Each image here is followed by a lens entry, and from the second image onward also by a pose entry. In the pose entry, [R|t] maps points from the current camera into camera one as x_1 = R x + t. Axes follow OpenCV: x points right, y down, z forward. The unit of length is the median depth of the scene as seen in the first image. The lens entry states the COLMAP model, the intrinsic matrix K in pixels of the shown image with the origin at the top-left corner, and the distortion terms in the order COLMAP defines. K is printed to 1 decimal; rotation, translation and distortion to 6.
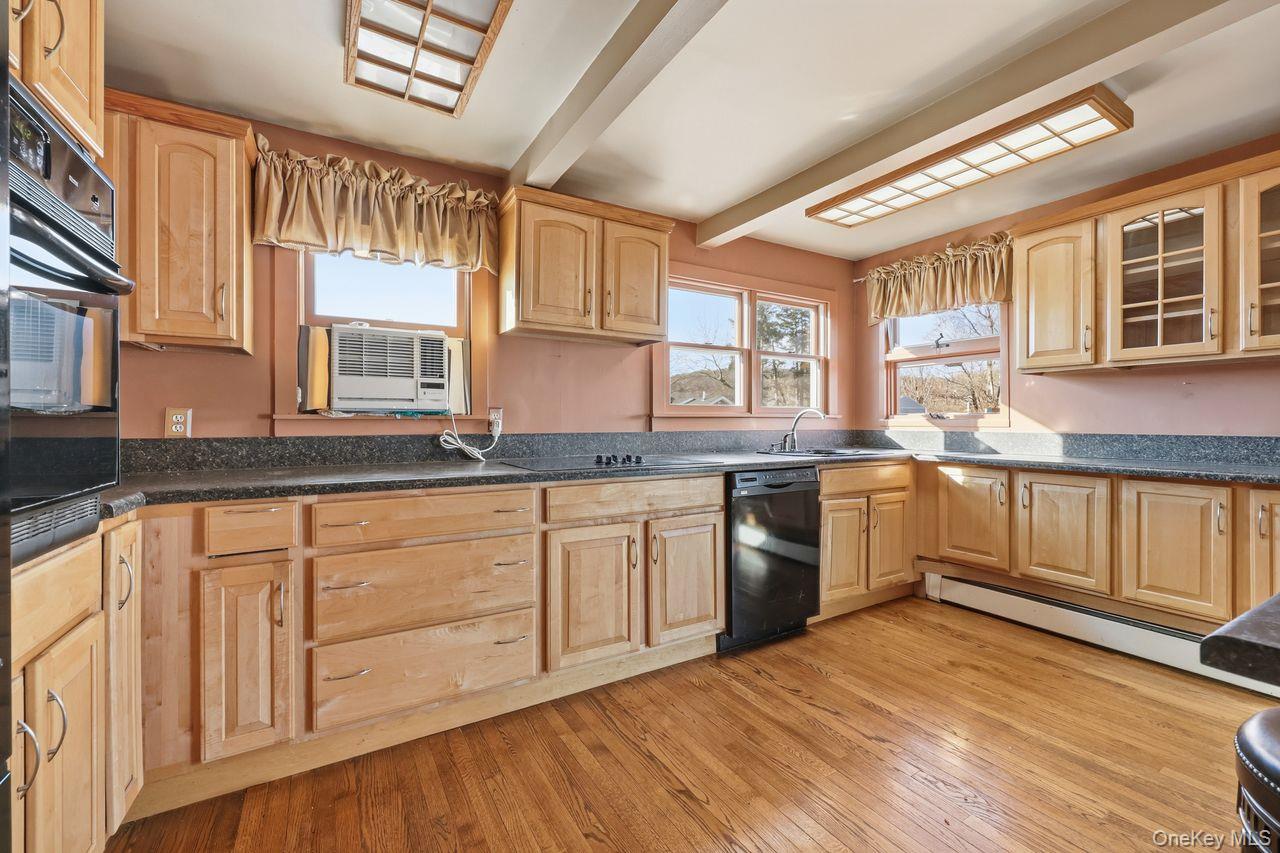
lens RADIAL K [[525.5, 0, 629.4], [0, 525.5, 422.7], [0, 0, 1]] dist [-0.001064, -0.000579]
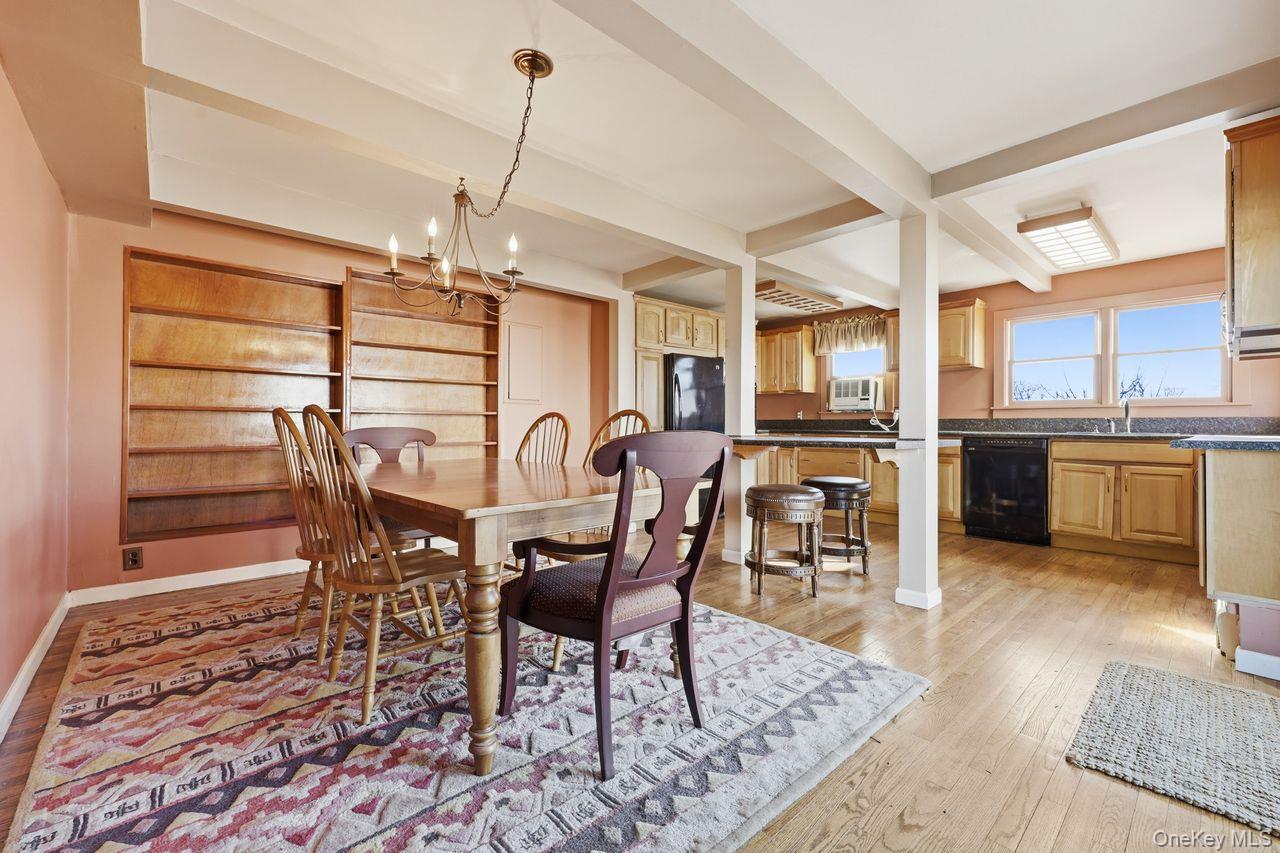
lens RADIAL K [[525.5, 0, 637.1], [0, 525.5, 422.2], [0, 0, 1]] dist [-0.001064, -0.000579]
pose [[0.214409, -0.000012, -0.976744, 1.714954], [-0.002216, 0.999997, -0.000499, 0.039050], [0.976741, 0.002271, 0.214408, -0.555068]]
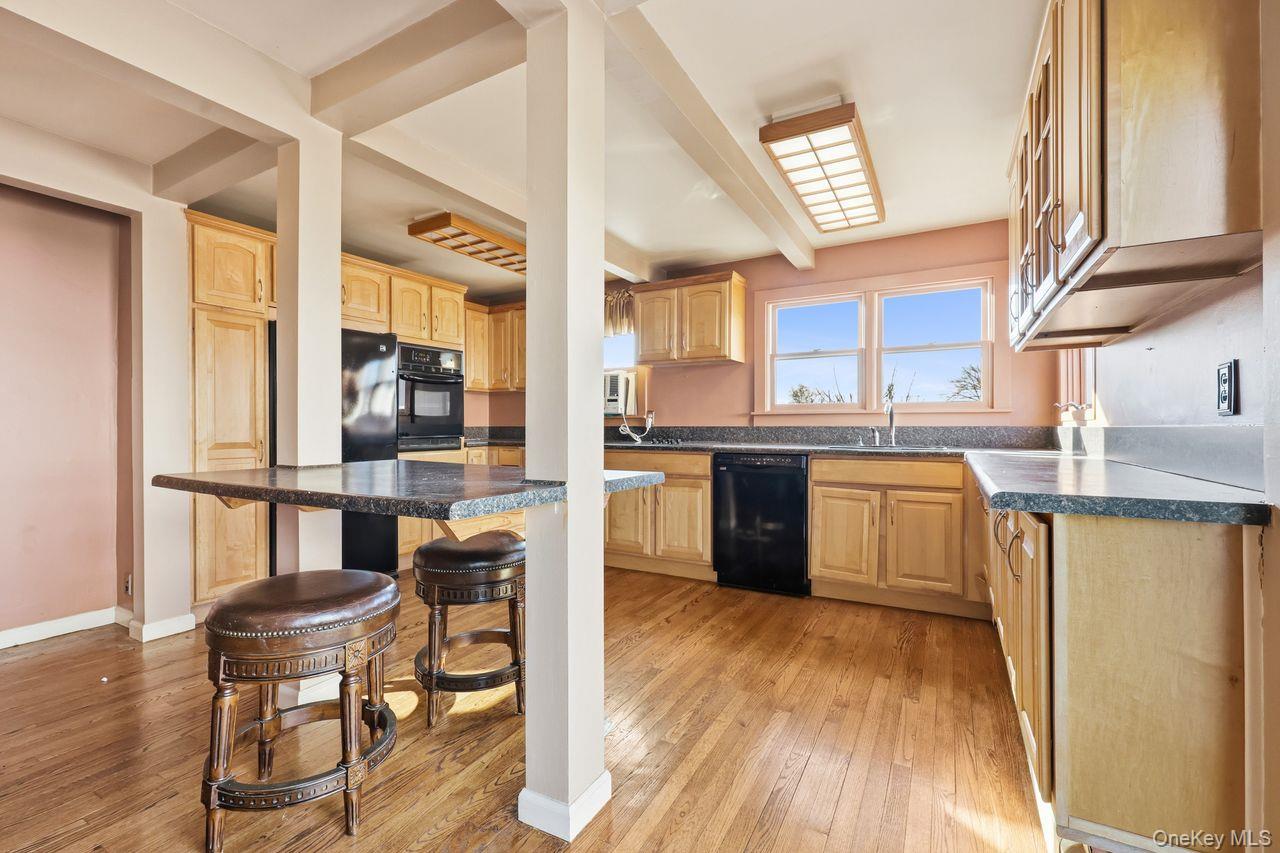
lens RADIAL K [[525.5, 0, 641.0], [0, 525.5, 424.8], [0, 0, 1]] dist [-0.001064, -0.000579]
pose [[0.513873, 0.001890, -0.857864, 1.233758], [0.000104, 0.999997, 0.002266, 0.012693], [0.857866, -0.001254, 0.513872, 0.096497]]
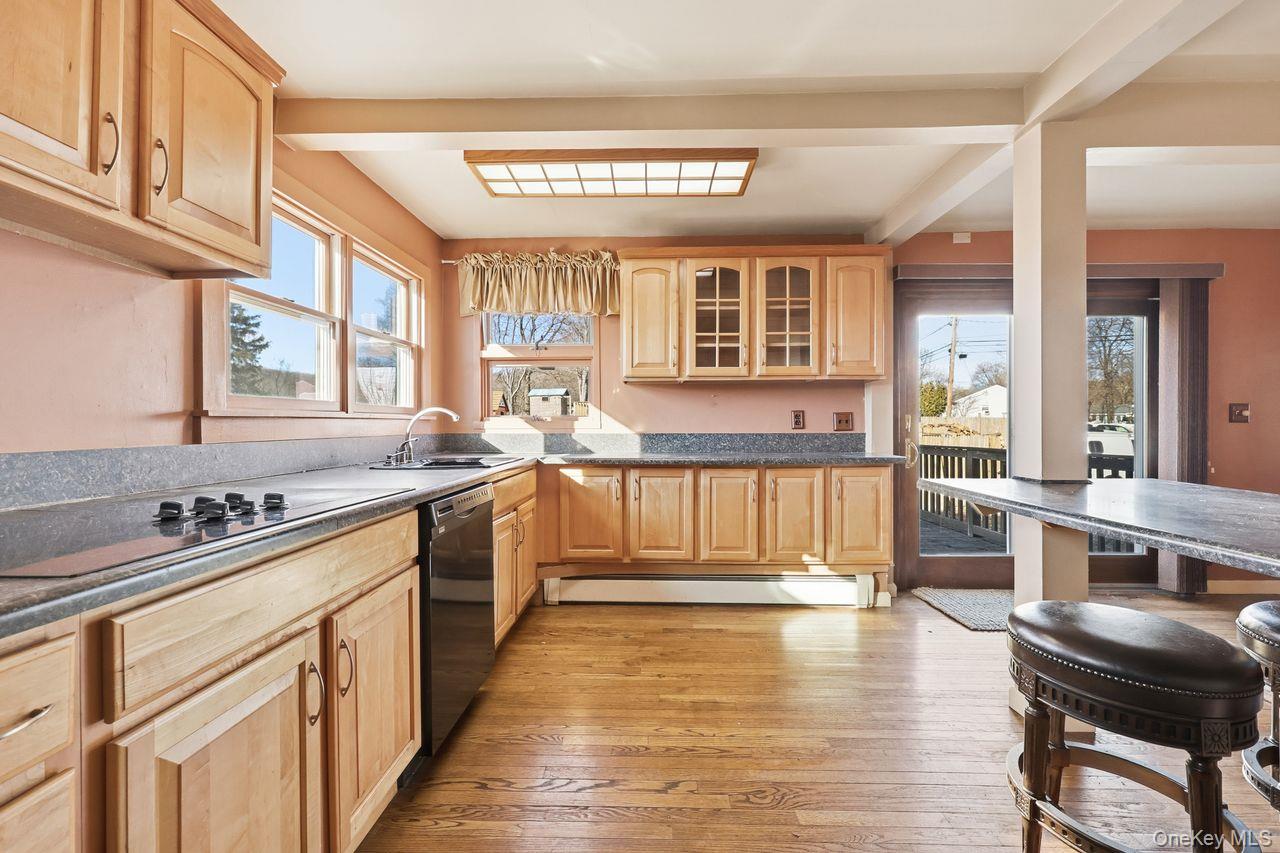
lens RADIAL K [[525.5, 0, 639.2], [0, 525.5, 423.9], [0, 0, 1]] dist [-0.001064, -0.000579]
pose [[0.525314, -0.001885, 0.850907, -0.211071], [0.003547, 0.999994, 0.000025, -0.001592], [-0.850901, 0.003005, 0.525317, 0.412338]]
